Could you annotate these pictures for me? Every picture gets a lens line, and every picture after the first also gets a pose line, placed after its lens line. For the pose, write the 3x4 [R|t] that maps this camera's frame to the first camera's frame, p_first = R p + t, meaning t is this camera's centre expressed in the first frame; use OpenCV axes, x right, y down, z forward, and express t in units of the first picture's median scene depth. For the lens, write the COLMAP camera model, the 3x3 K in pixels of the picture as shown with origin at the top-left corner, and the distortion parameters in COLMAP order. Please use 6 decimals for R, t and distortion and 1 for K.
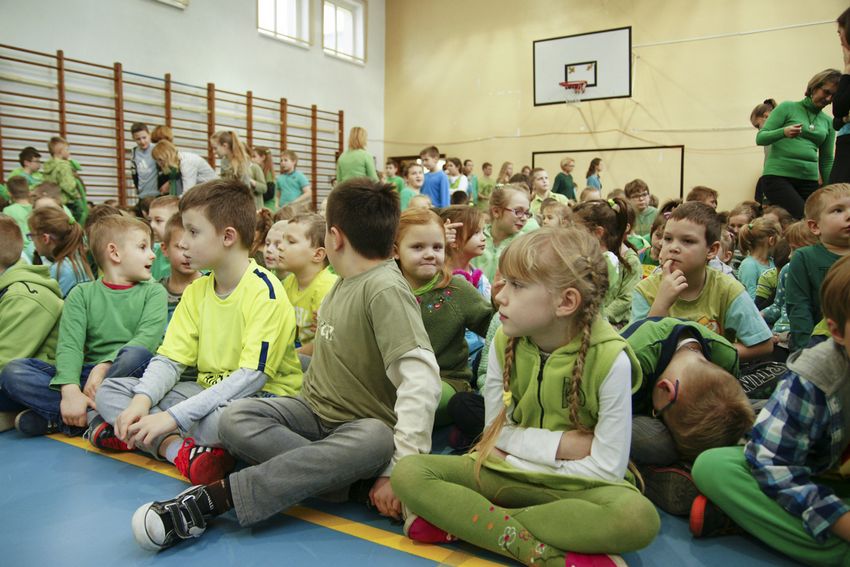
lens RADIAL K [[677.3, 0, 425.0], [0, 677.3, 283.5], [0, 0, 1]] dist [-0.109828, 0.123414]
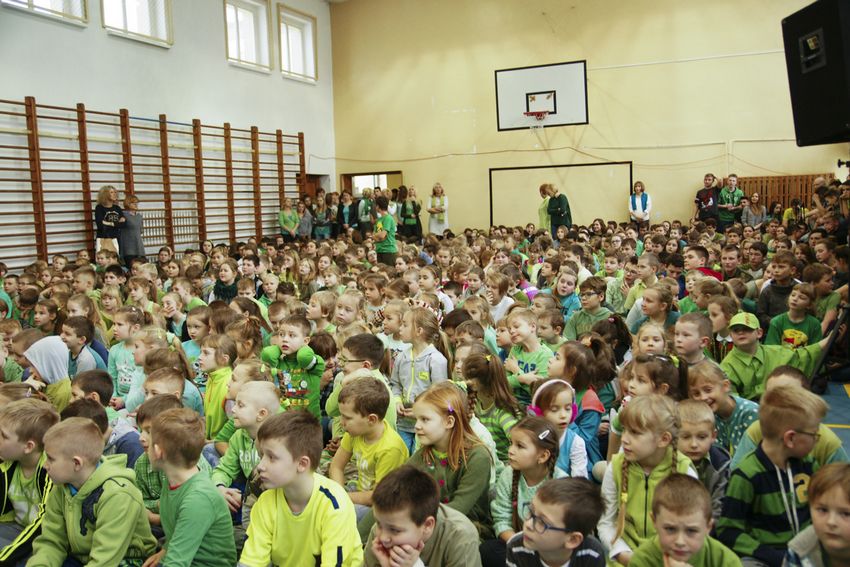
lens RADIAL K [[816.3, 0, 425.0], [0, 816.3, 283.5], [0, 0, 1]] dist [-0.008666, 0.002190]
pose [[0.984829, -0.055733, 0.164337, -0.172796], [0.055649, 0.998437, 0.005117, -0.031412], [-0.164365, 0.004106, 0.986391, -0.259573]]
